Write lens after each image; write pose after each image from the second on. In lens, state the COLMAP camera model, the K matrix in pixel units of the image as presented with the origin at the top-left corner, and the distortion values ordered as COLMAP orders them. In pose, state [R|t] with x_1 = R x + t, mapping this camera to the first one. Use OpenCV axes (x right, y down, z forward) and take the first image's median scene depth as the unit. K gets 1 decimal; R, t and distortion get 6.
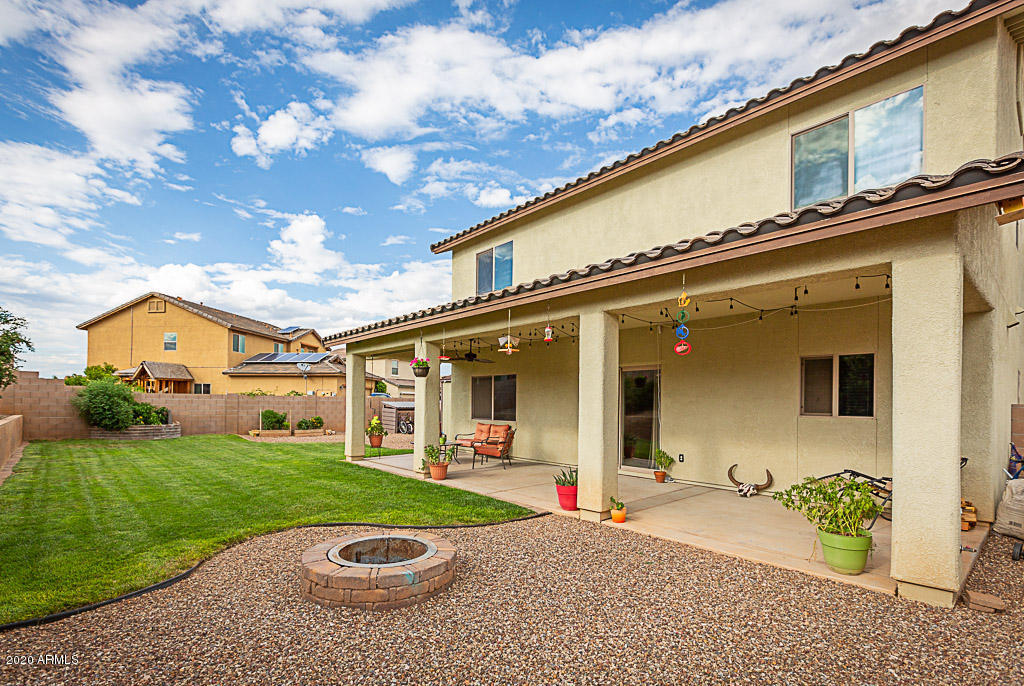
lens RADIAL K [[475.2, 0, 522.1], [0, 475.2, 404.5], [0, 0, 1]] dist [-0.002063, -0.000957]
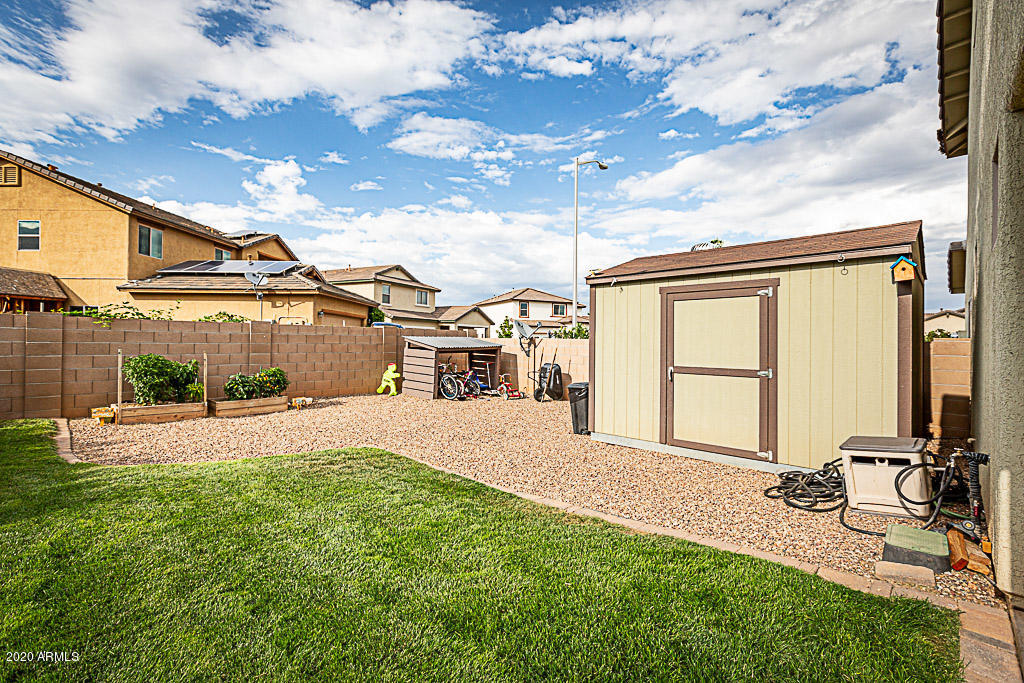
lens RADIAL K [[455.0, 0, 512.0], [0, 455.0, 341.5], [0, 0, 1]] dist [-0.001034, -0.000083]
pose [[0.998689, 0.003148, 0.051082, -0.314113], [-0.003135, 0.999995, -0.000343, -0.000864], [-0.051083, 0.000183, 0.998694, 0.772066]]
